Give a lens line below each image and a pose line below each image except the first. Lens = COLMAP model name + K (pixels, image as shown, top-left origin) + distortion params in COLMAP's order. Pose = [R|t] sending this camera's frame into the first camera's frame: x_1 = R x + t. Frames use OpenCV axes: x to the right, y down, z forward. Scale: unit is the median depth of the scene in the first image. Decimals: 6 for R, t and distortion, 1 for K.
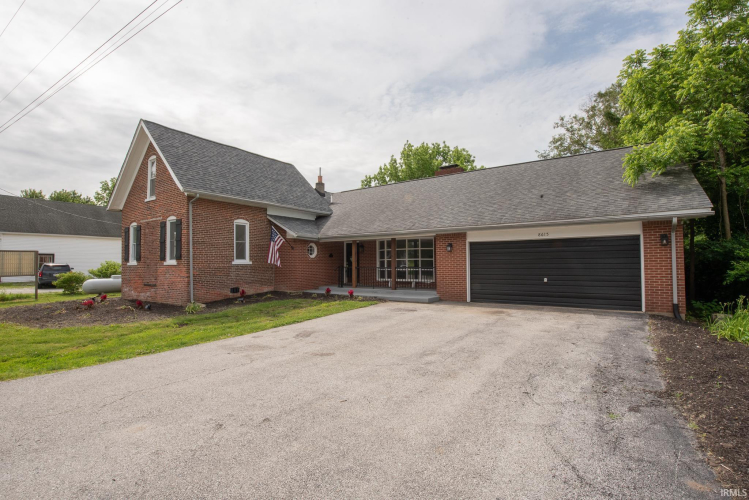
lens RADIAL K [[367.7, 0, 374.5], [0, 367.7, 250.0], [0, 0, 1]] dist [-0.000604, -0.000018]
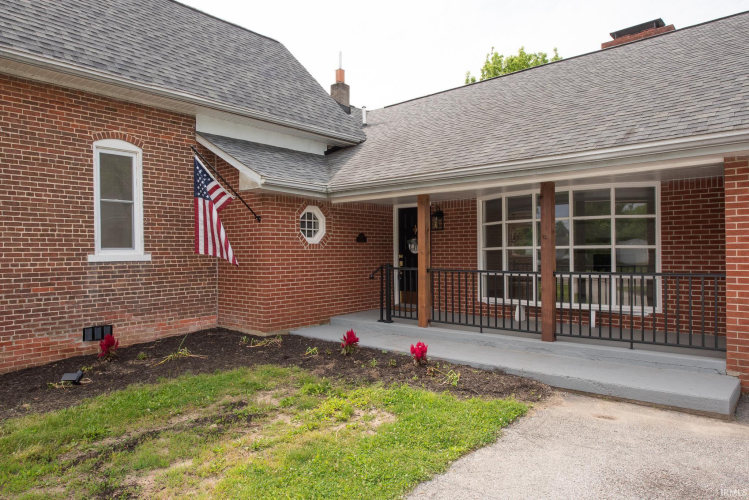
lens RADIAL K [[480.7, 0, 374.5], [0, 480.7, 250.0], [0, 0, 1]] dist [0.000323, -0.000015]
pose [[0.994295, -0.000695, -0.106664, -0.051589], [0.004253, 0.999442, 0.033135, 0.011502], [0.106582, -0.033399, 0.993743, 0.513734]]
